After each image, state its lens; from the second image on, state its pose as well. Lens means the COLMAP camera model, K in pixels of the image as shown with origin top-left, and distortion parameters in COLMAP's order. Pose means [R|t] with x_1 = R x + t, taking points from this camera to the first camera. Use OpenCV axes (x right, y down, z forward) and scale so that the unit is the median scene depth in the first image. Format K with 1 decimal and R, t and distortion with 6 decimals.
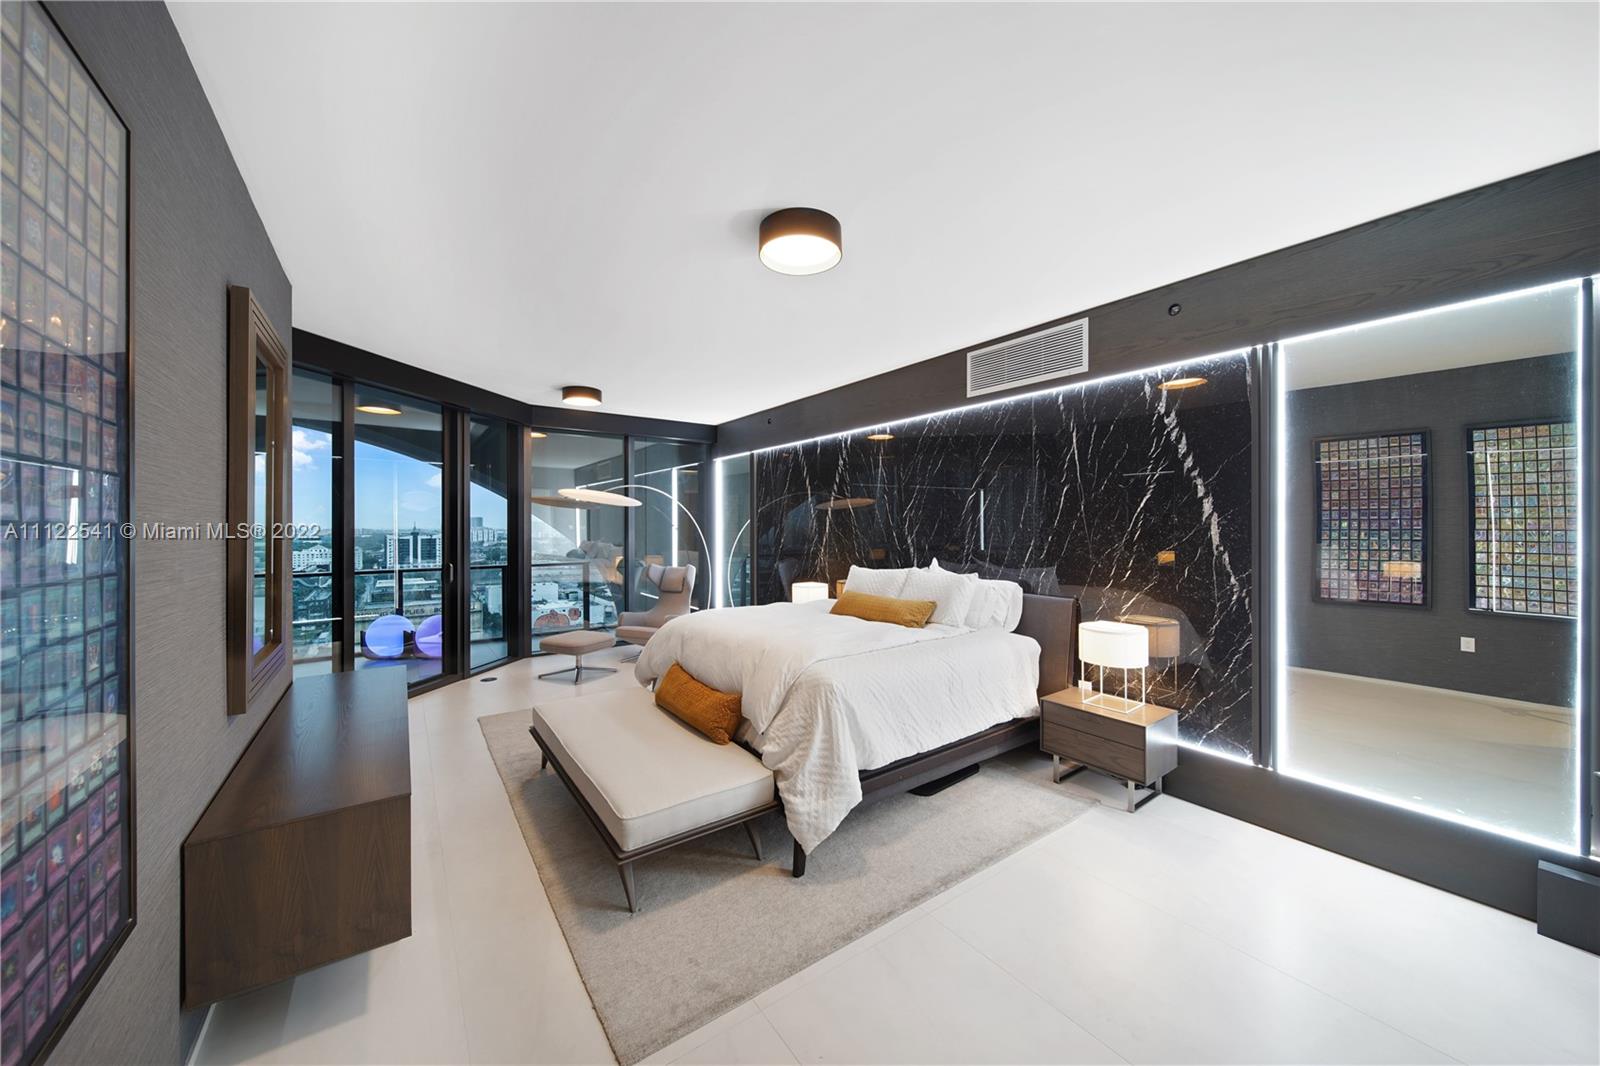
lens RADIAL K [[564.9, 0, 799.5], [0, 564.9, 529.4], [0, 0, 1]] dist [-0.000803, -0.000001]
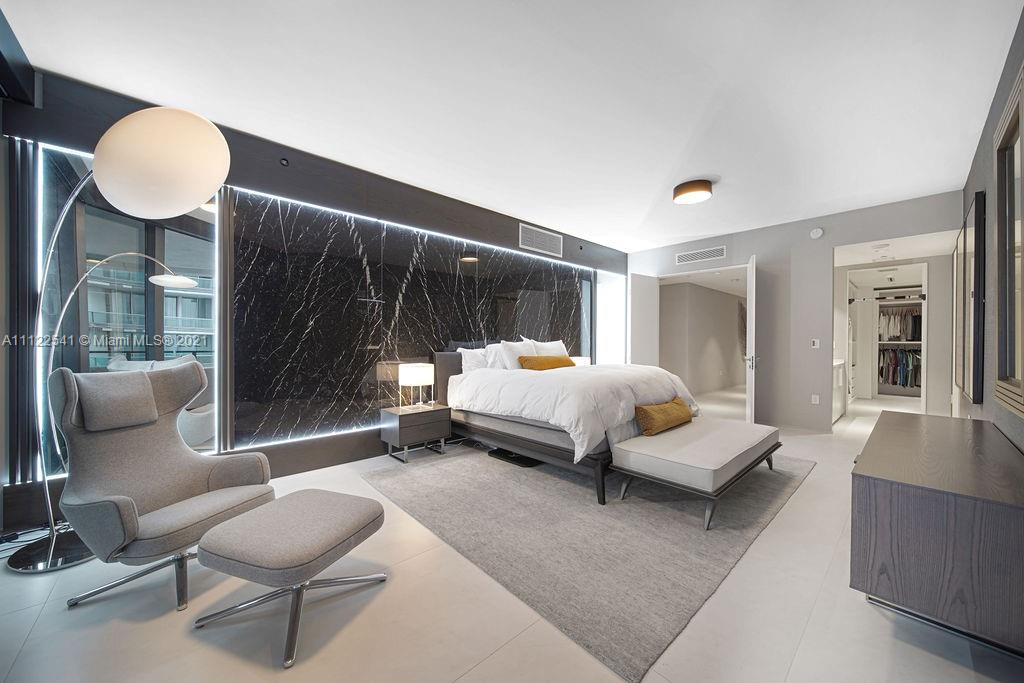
lens RADIAL K [[365.8, 0, 511.6], [0, 365.8, 344.7], [0, 0, 1]] dist [-0.000256, -0.000007]
pose [[-0.114379, -0.002966, 0.993433, -0.771718], [0.009949, 0.999942, 0.004130, 0.067566], [-0.993387, 0.010356, -0.114343, 1.033751]]
